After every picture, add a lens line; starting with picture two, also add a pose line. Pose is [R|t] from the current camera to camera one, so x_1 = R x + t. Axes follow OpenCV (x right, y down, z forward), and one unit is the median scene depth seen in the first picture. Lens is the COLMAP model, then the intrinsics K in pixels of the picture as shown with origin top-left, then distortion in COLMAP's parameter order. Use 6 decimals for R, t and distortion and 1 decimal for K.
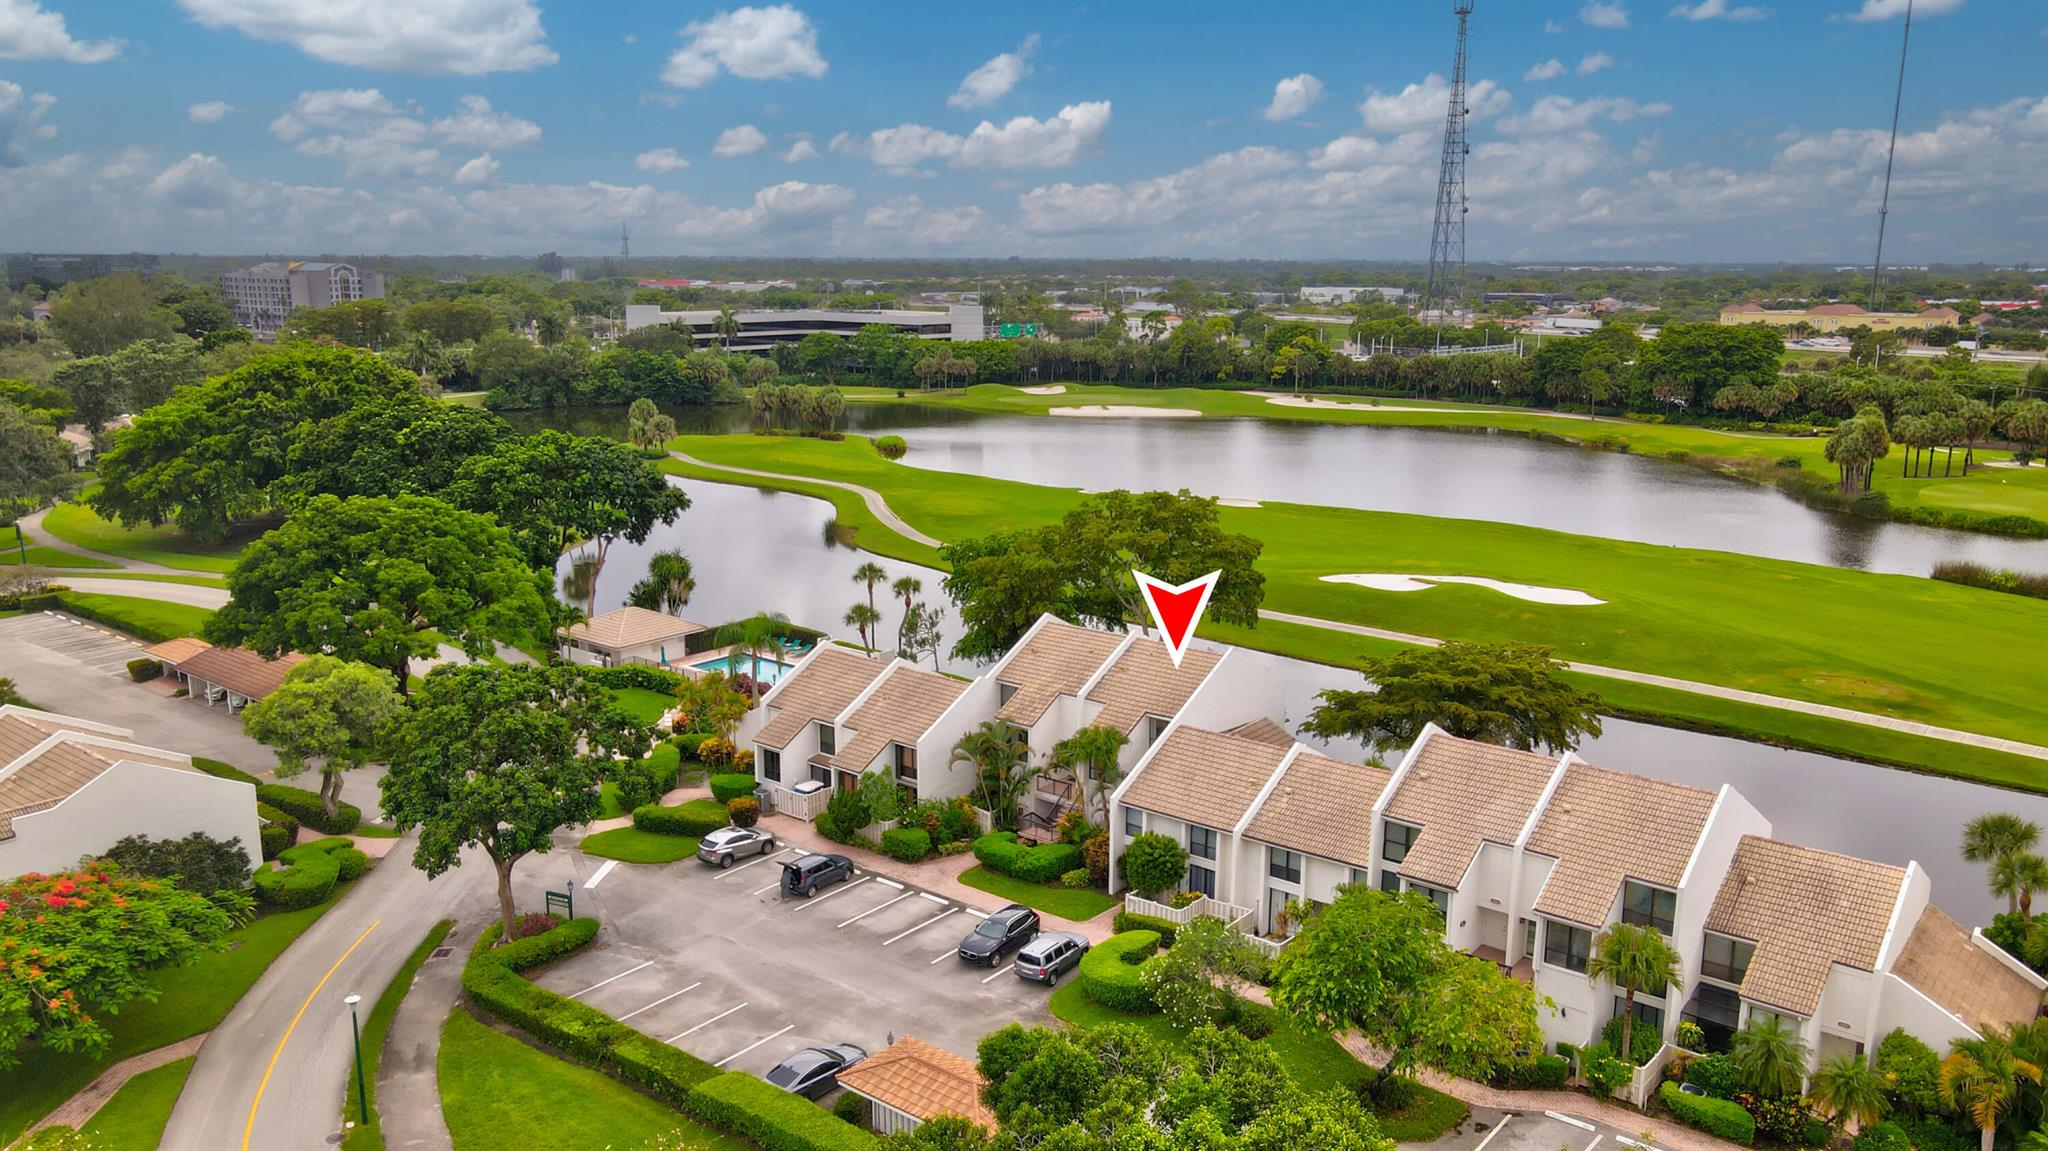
lens RADIAL K [[1524.8, 0, 1016.0], [0, 1524.8, 581.9], [0, 0, 1]] dist [0.003105, 0.030037]
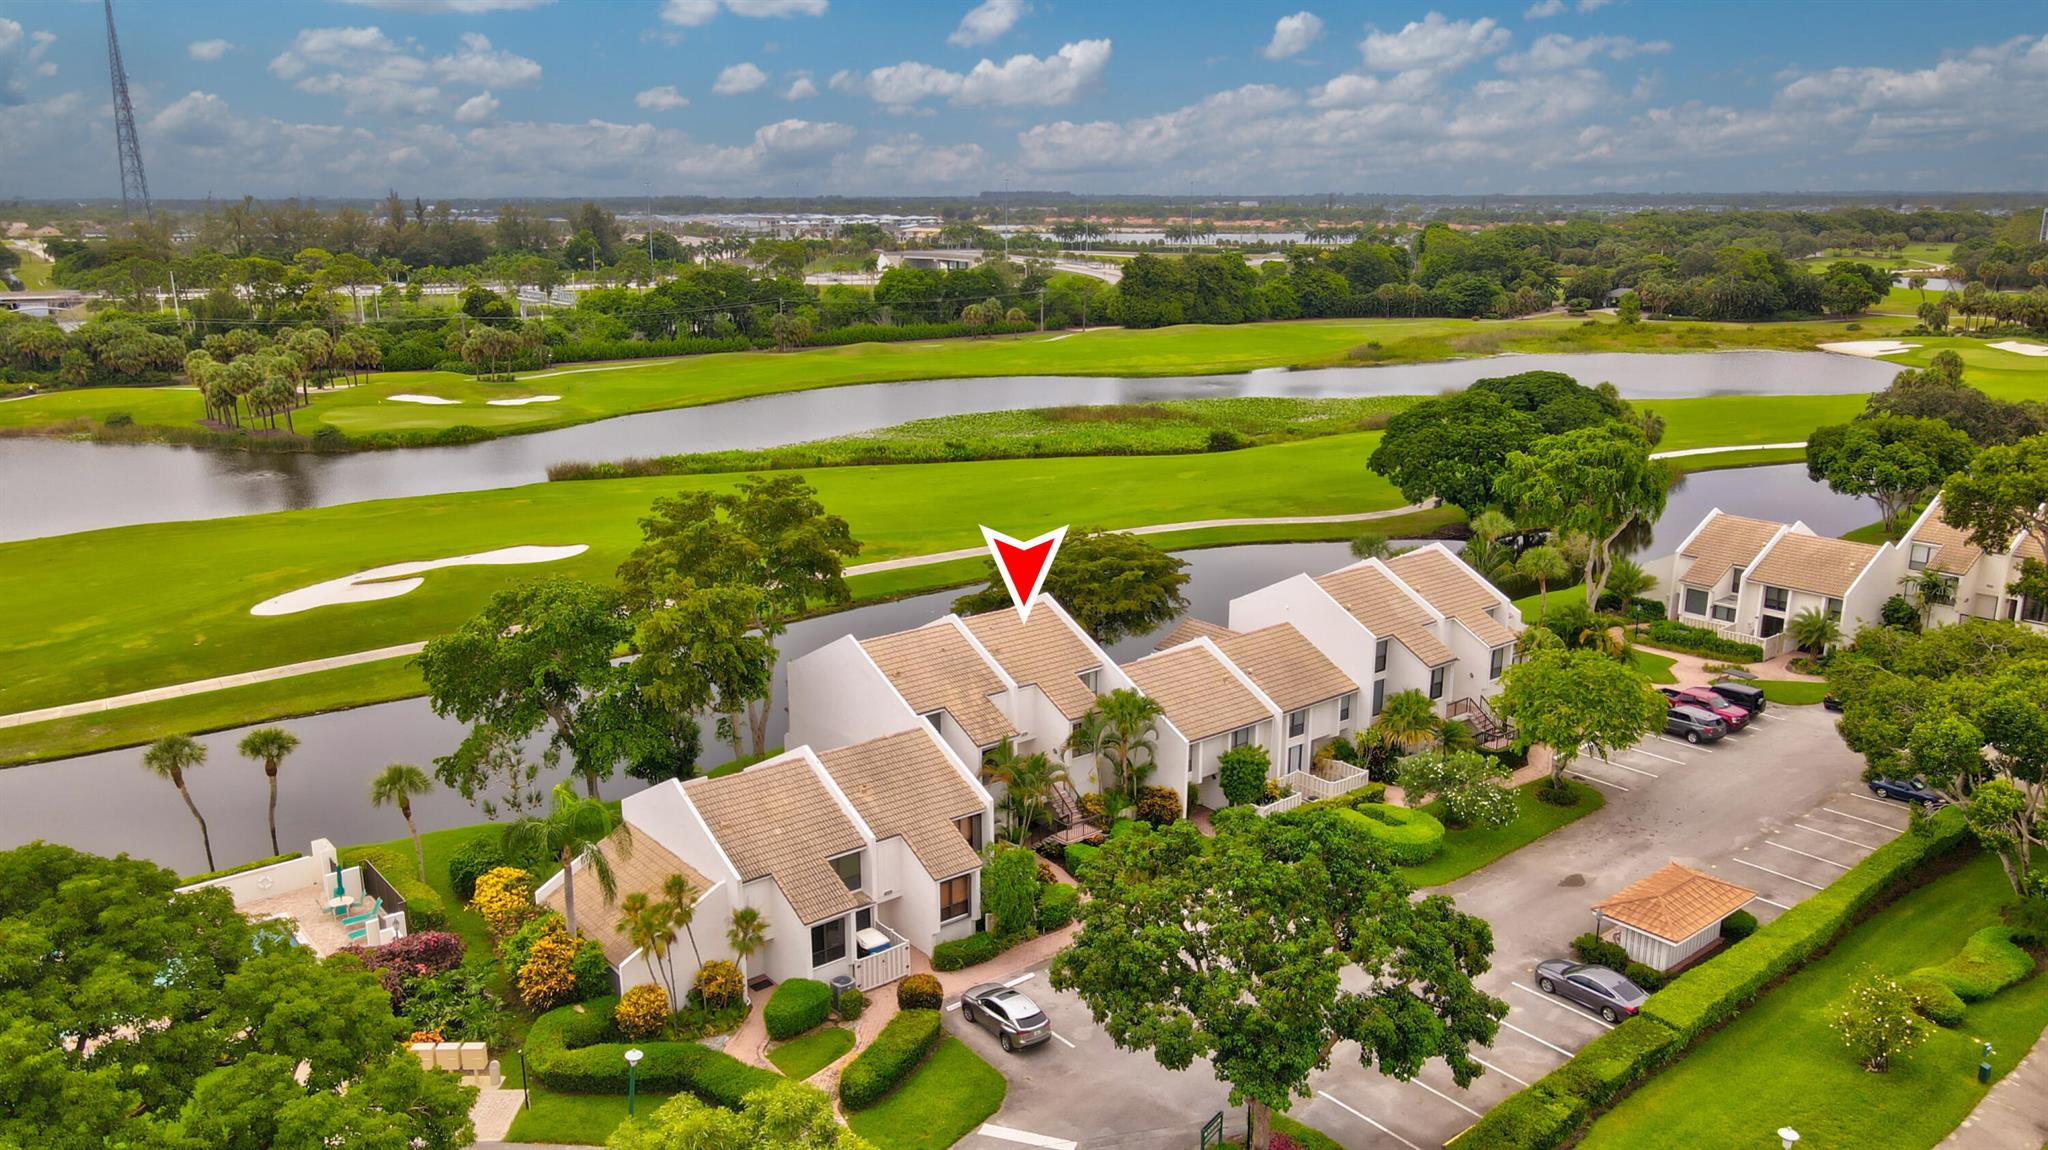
lens RADIAL K [[1524.8, 0, 1020.0], [0, 1524.8, 590.2], [0, 0, 1]] dist [0.003105, 0.030037]
pose [[0.209603, -0.253824, 0.944267, -0.358247], [0.209887, 0.954887, 0.210089, -0.076703], [-0.954994, 0.154154, 0.253422, 0.335679]]
